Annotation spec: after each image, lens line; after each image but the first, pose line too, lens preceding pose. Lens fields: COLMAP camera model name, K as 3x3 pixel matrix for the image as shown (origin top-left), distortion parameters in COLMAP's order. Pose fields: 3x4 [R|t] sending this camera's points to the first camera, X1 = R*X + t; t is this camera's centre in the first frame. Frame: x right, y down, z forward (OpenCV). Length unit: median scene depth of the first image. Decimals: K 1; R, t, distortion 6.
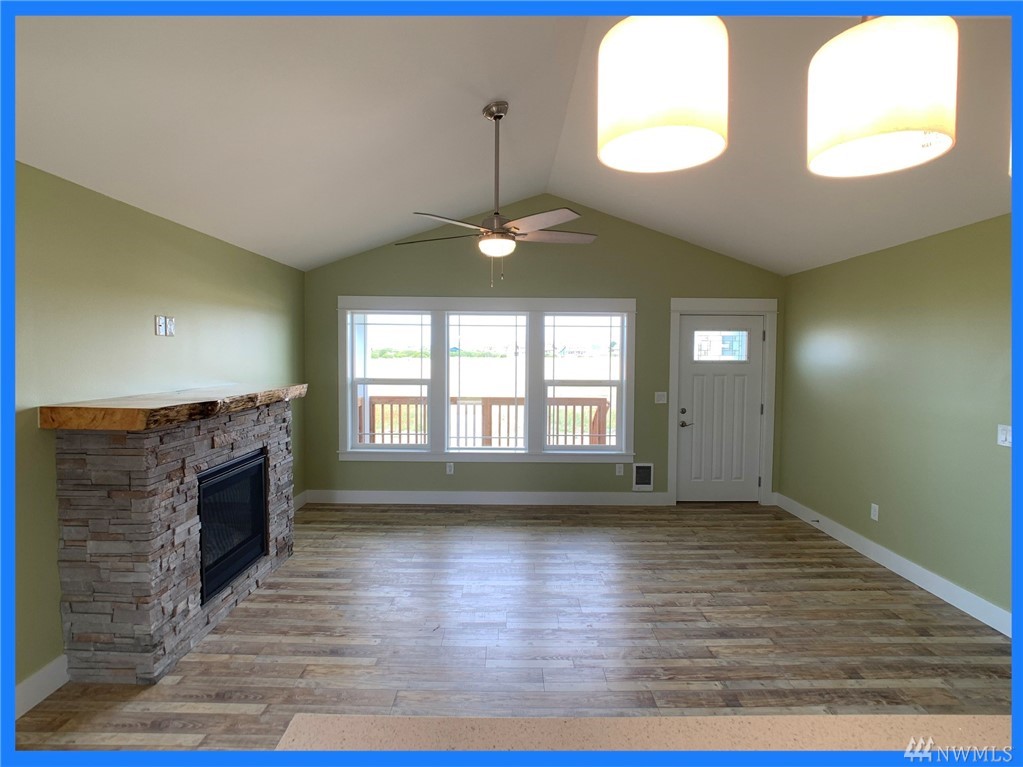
lens RADIAL K [[527.5, 0, 506.8], [0, 527.5, 377.4], [0, 0, 1]] dist [-0.056209, 0.025297]
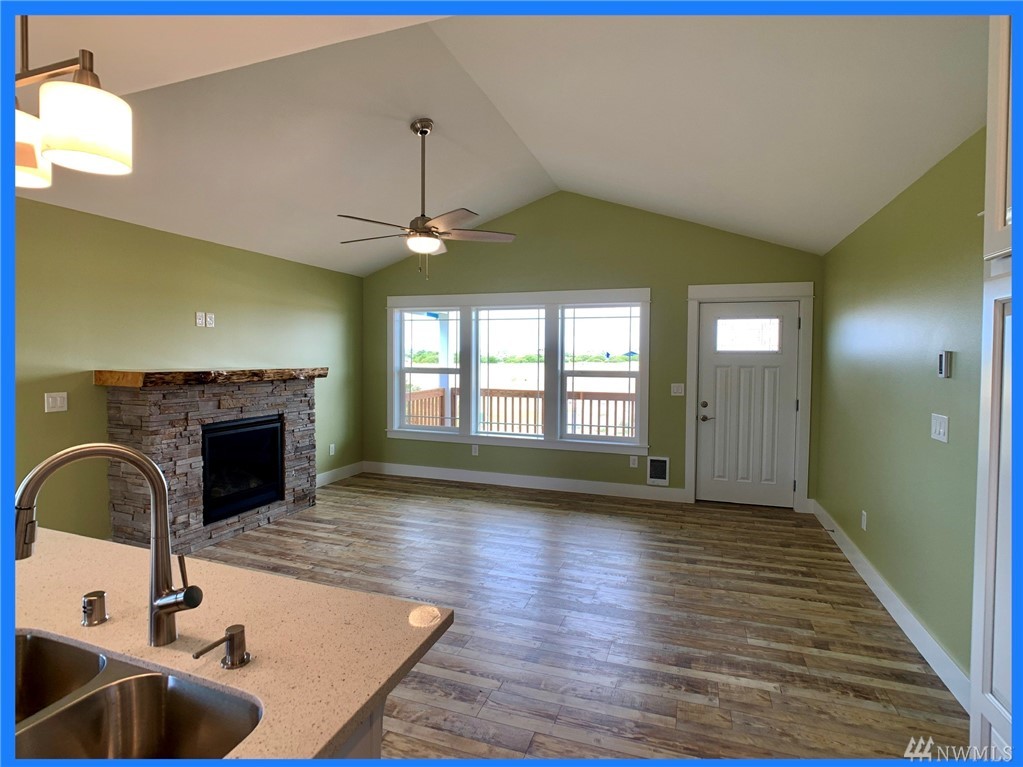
lens RADIAL K [[527.5, 0, 506.8], [0, 527.5, 377.4], [0, 0, 1]] dist [-0.056209, 0.025297]
pose [[0.942022, 0.013947, -0.335260, 0.456280], [-0.017415, 0.999821, -0.007342, 0.041058], [0.335098, 0.012755, 0.942097, -0.016021]]
